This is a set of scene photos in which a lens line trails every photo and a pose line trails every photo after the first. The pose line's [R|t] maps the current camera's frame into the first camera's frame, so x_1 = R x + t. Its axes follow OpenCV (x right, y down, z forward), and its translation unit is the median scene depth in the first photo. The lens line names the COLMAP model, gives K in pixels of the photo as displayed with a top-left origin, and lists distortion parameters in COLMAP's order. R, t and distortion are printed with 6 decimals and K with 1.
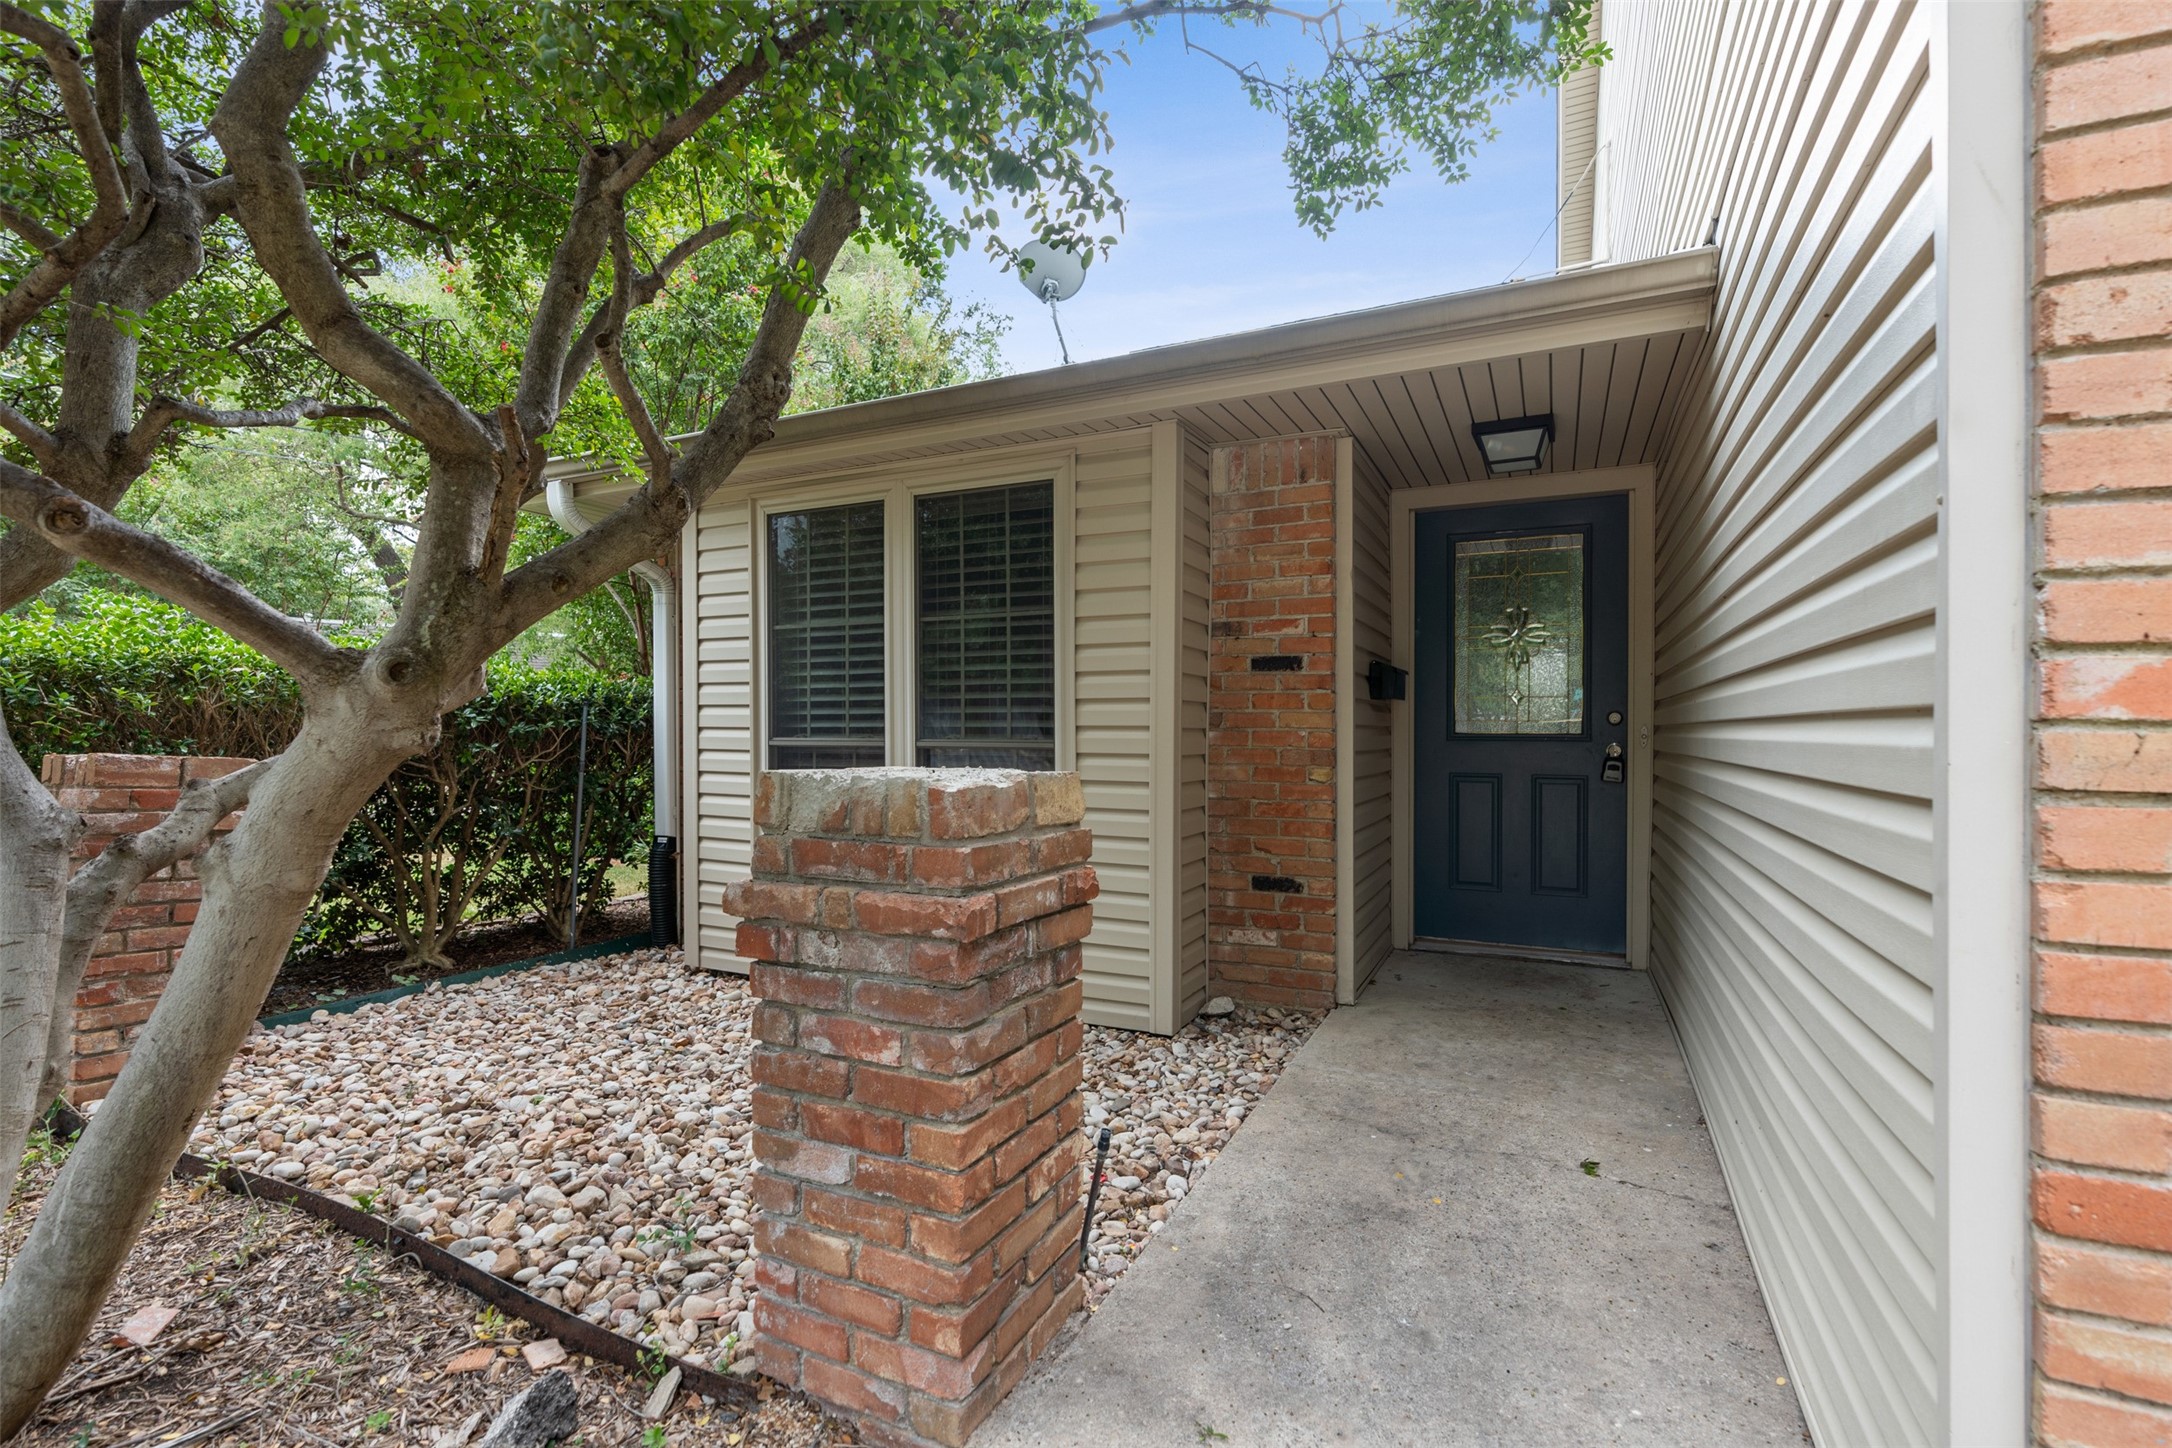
lens RADIAL K [[974.2, 0, 1075.8], [0, 974.2, 728.0], [0, 0, 1]] dist [-0.003514, 0.002045]
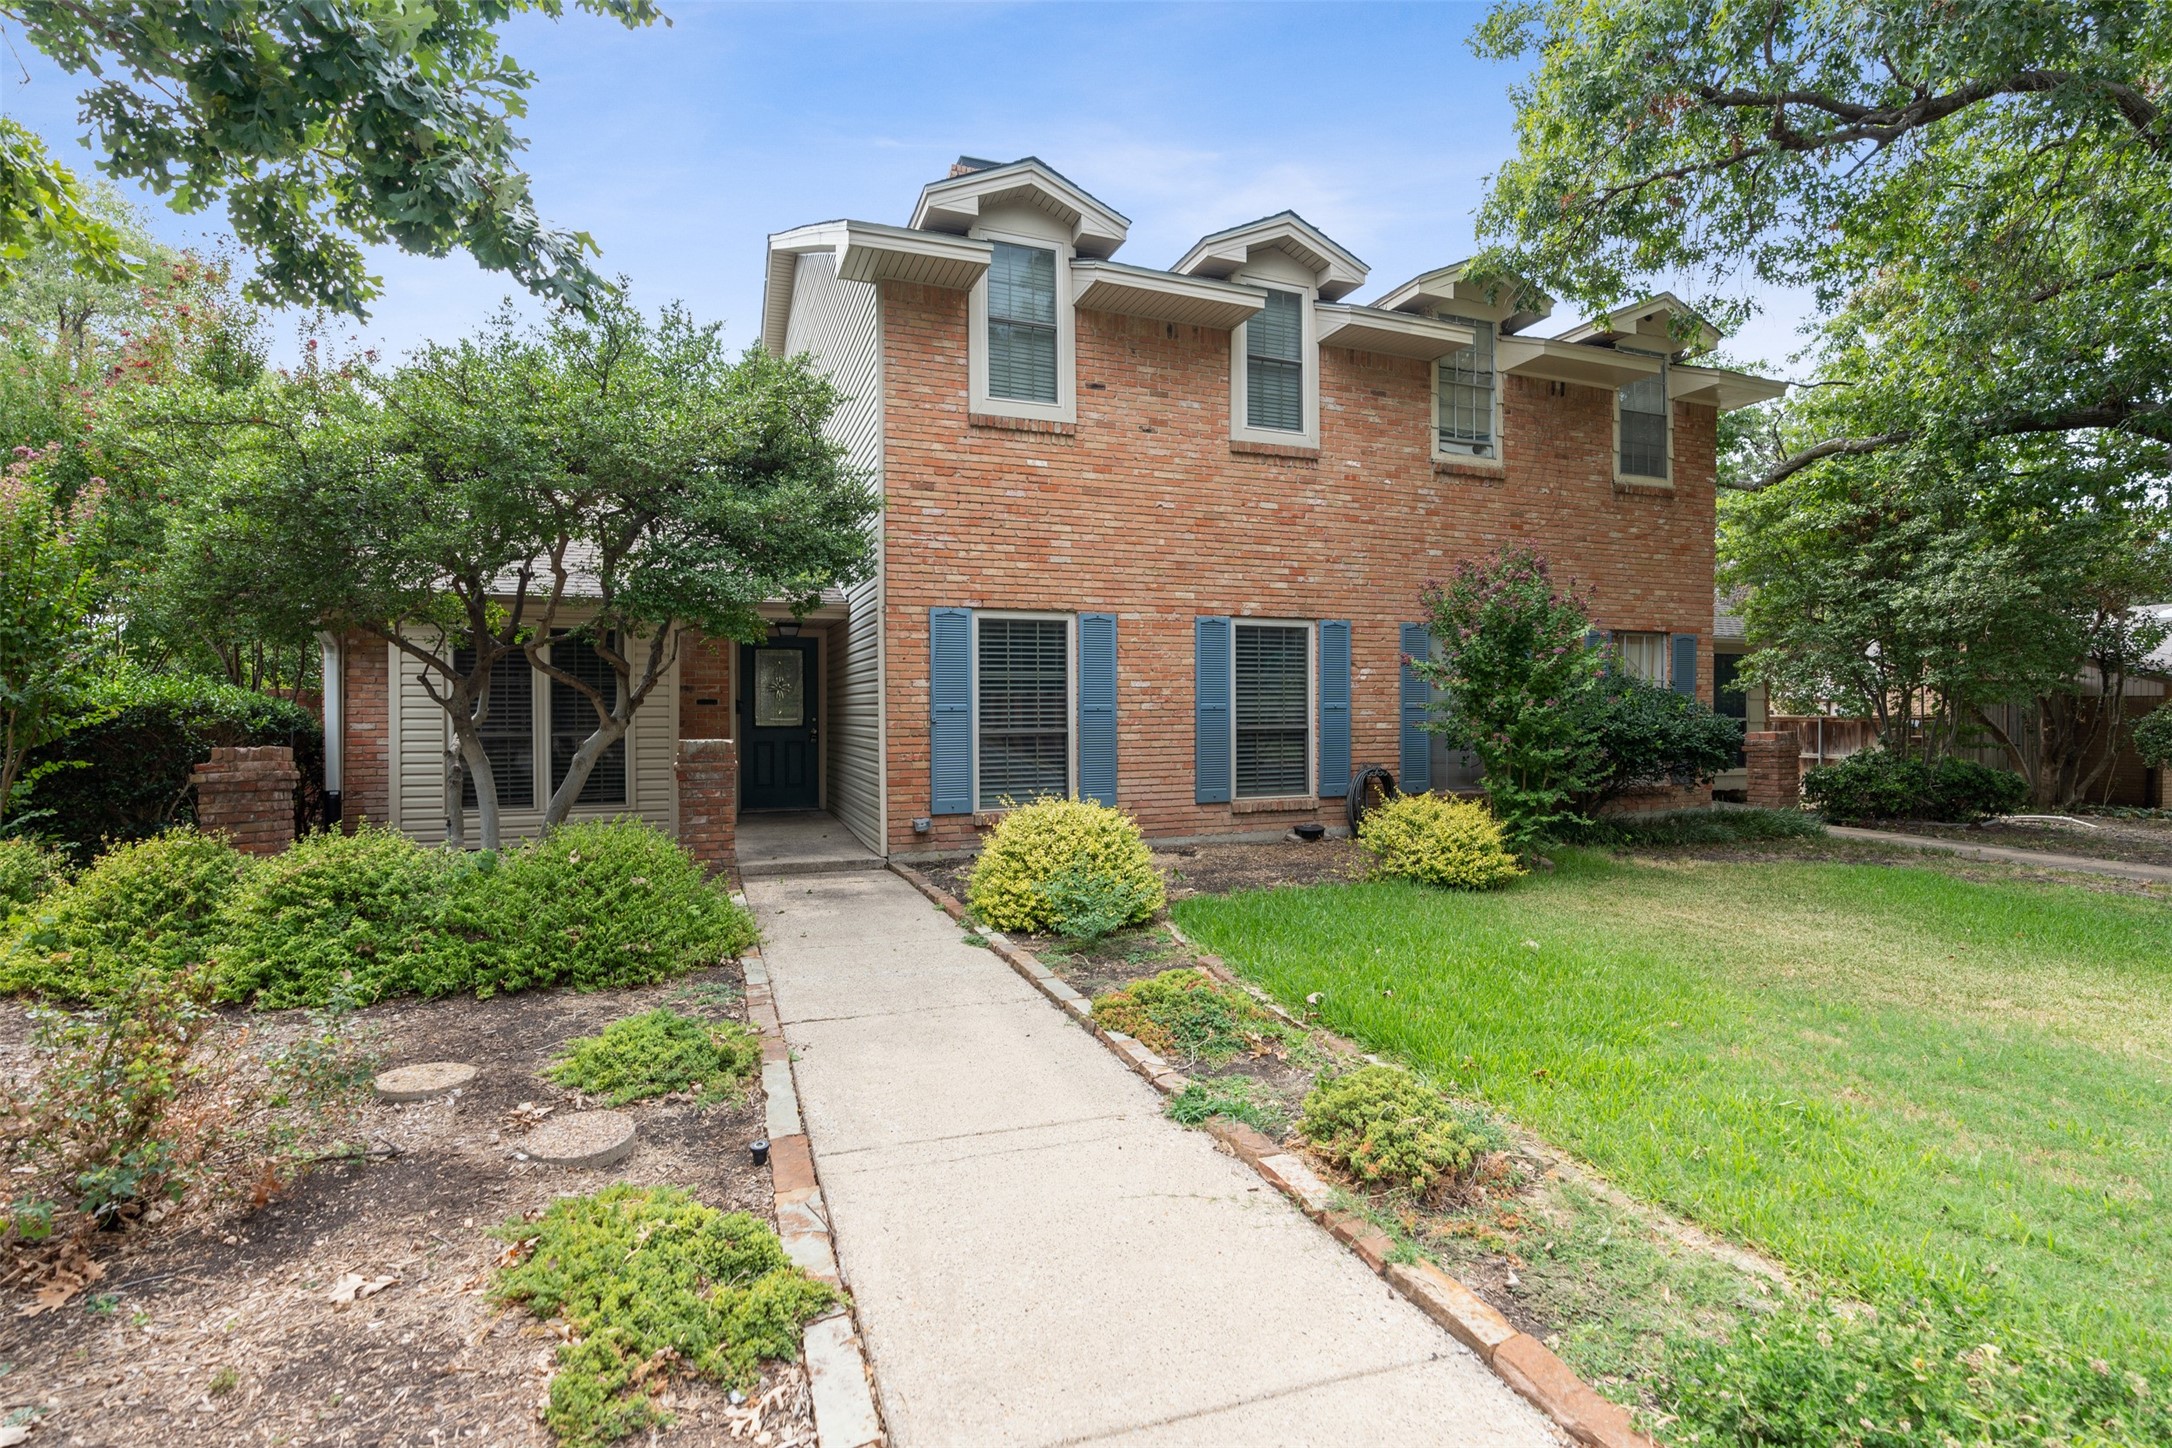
lens RADIAL K [[974.2, 0, 1087.5], [0, 974.2, 729.9], [0, 0, 1]] dist [-0.003514, 0.002045]
pose [[0.667714, -0.021683, 0.744102, -1.191103], [0.005897, 0.999698, 0.023840, -0.051716], [-0.744395, -0.011530, 0.667640, -1.712261]]
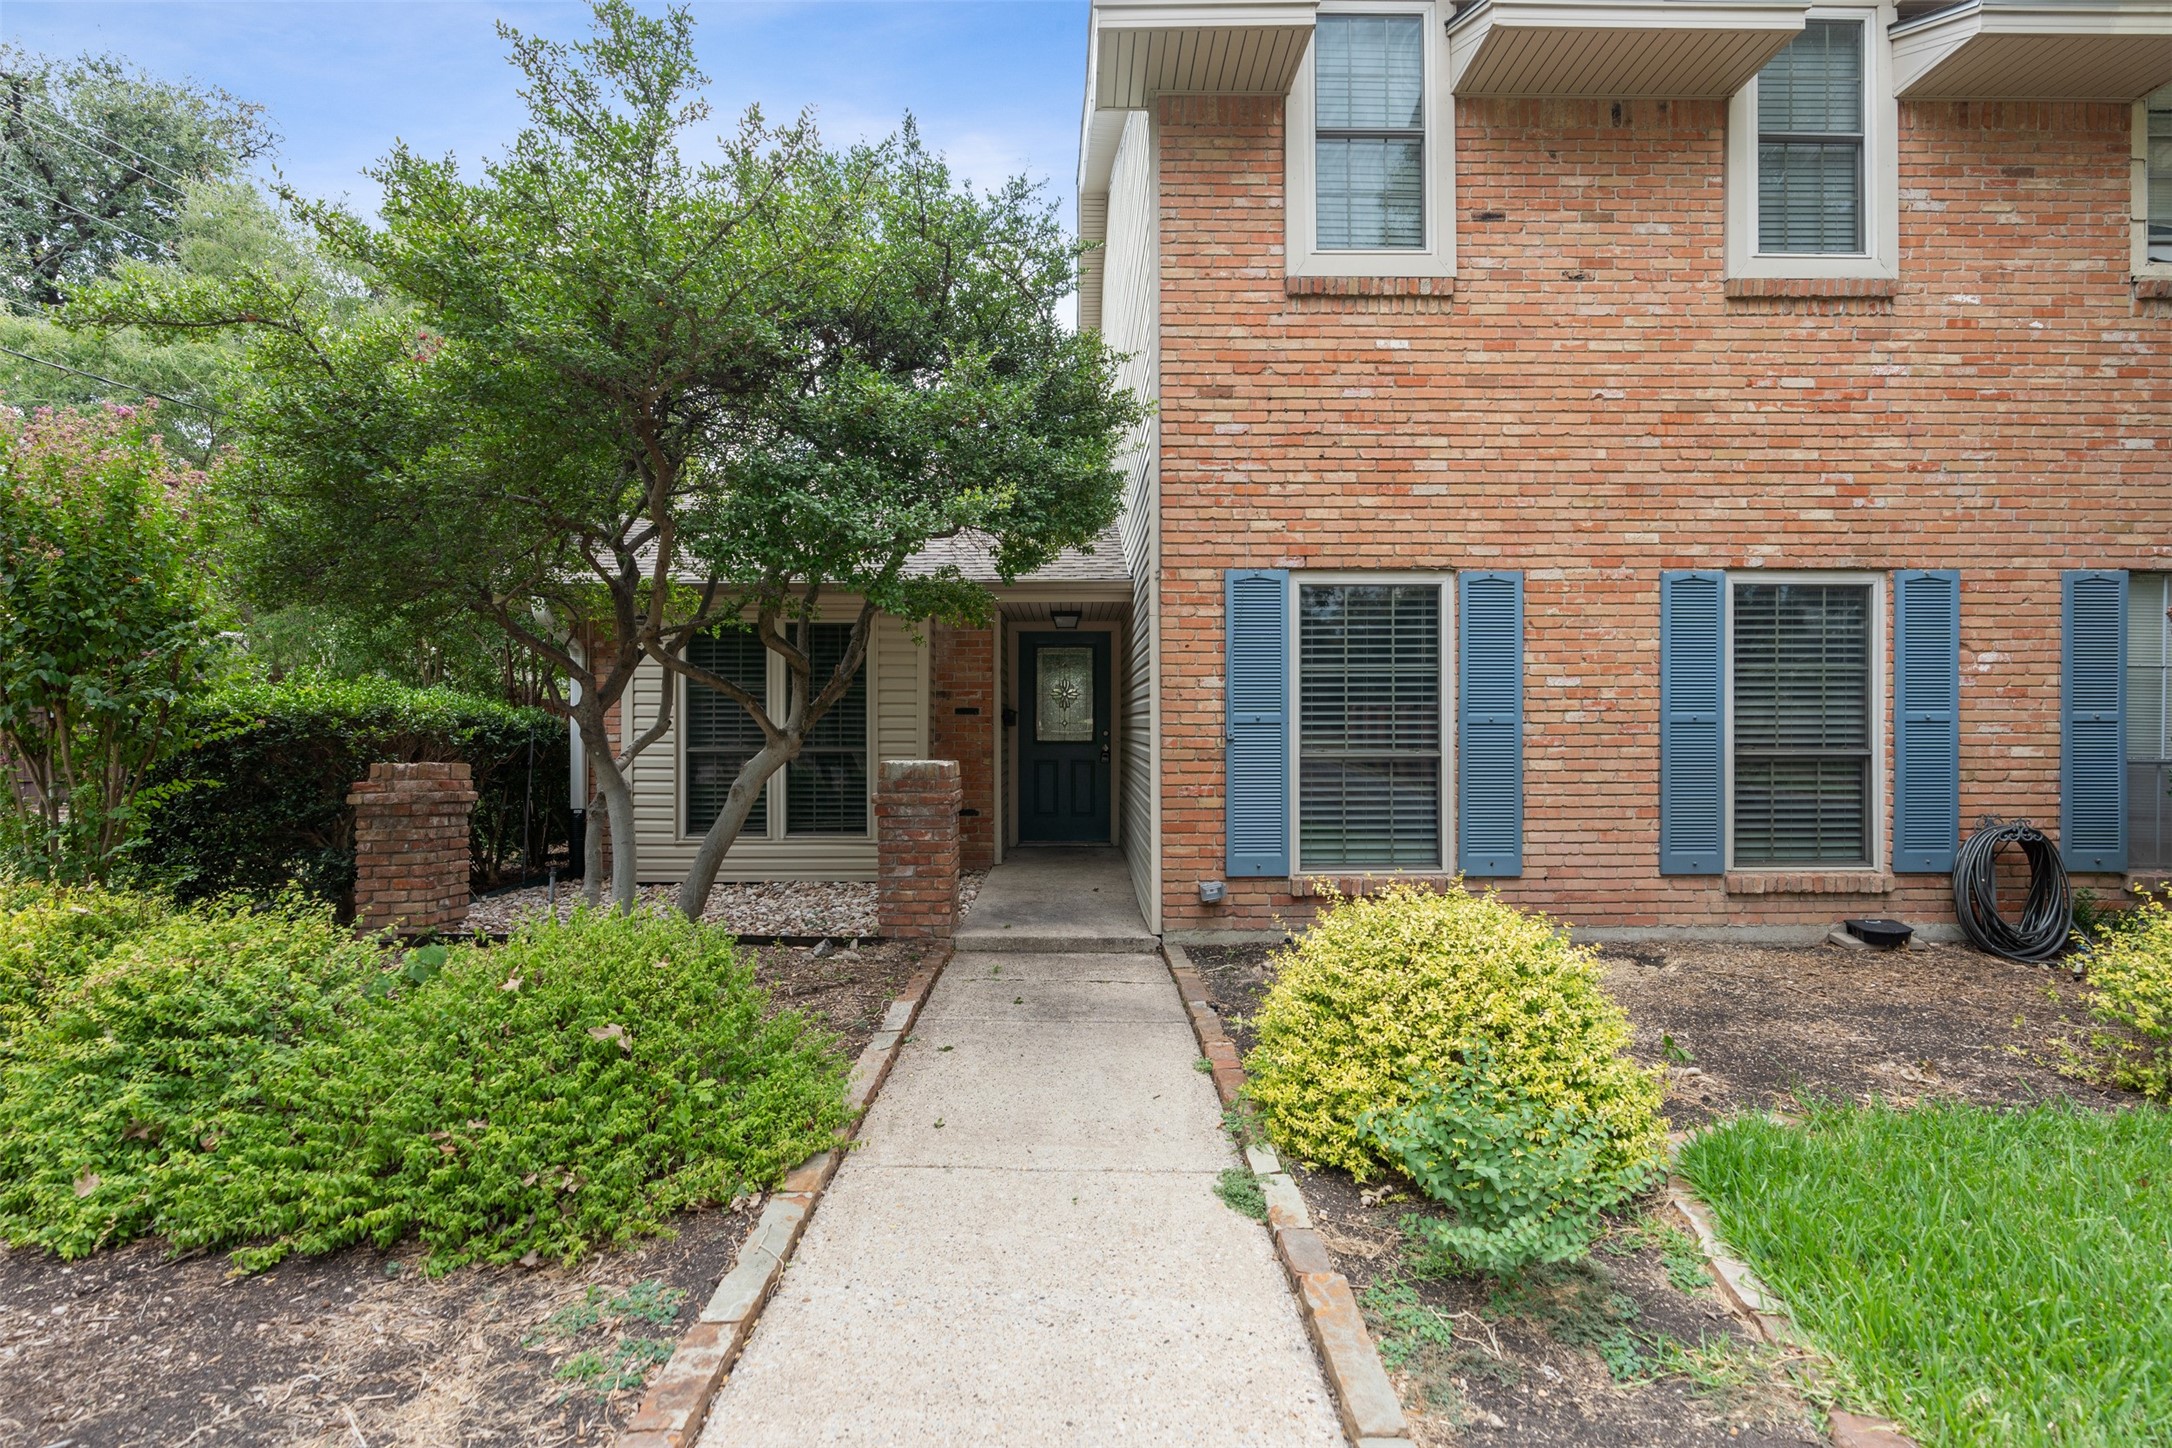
lens RADIAL K [[974.2, 0, 1089.6], [0, 974.2, 723.5], [0, 0, 1]] dist [-0.003514, 0.002045]
pose [[0.888598, -0.004200, 0.458668, -0.595323], [0.003399, 0.999991, 0.002571, -0.047506], [-0.458674, -0.000726, 0.888604, -1.147794]]
